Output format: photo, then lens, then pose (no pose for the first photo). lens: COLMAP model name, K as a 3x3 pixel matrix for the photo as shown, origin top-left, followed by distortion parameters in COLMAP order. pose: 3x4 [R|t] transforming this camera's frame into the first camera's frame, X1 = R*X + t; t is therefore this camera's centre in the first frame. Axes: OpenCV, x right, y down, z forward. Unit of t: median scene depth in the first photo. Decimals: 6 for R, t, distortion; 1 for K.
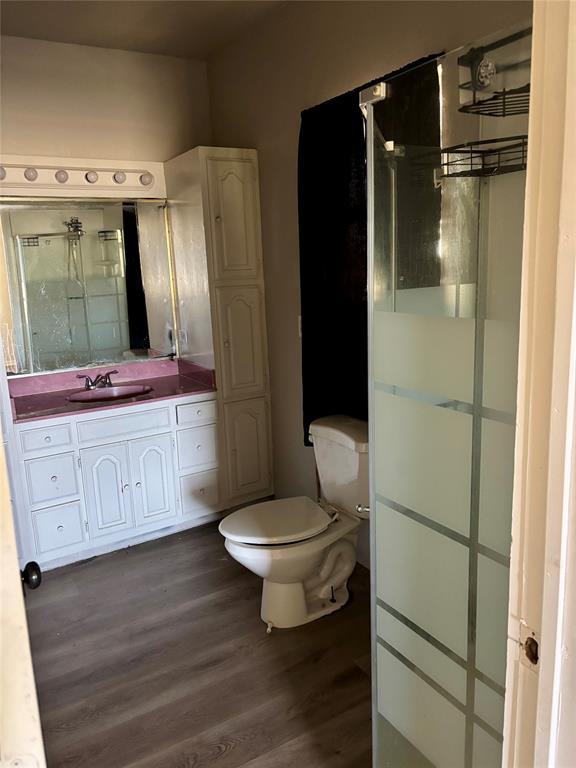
lens RADIAL K [[584.7, 0, 288.8], [0, 584.7, 383.8], [0, 0, 1]] dist [-0.002944, 0.027232]
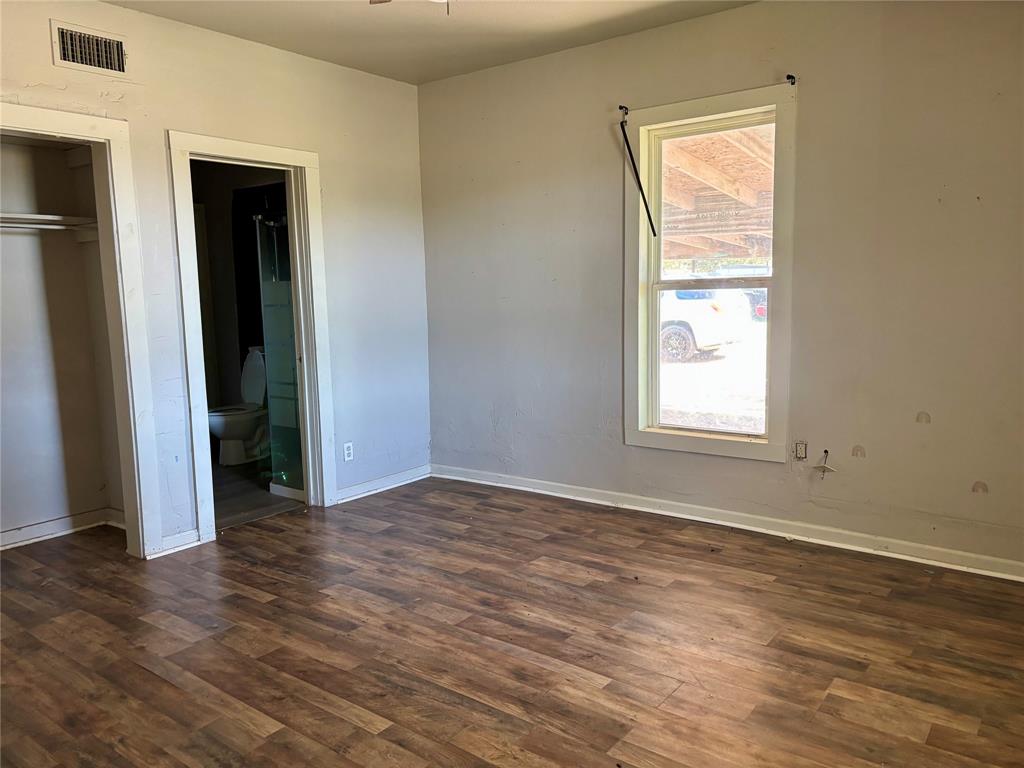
lens RADIAL K [[779.7, 0, 512.6], [0, 779.7, 383.3], [0, 0, 1]] dist [-0.002944, 0.027232]
pose [[0.934757, -0.033510, 0.353705, -0.046423], [0.063299, 0.995322, -0.072988, 0.385757], [-0.349605, 0.090616, 0.932505, -1.589744]]
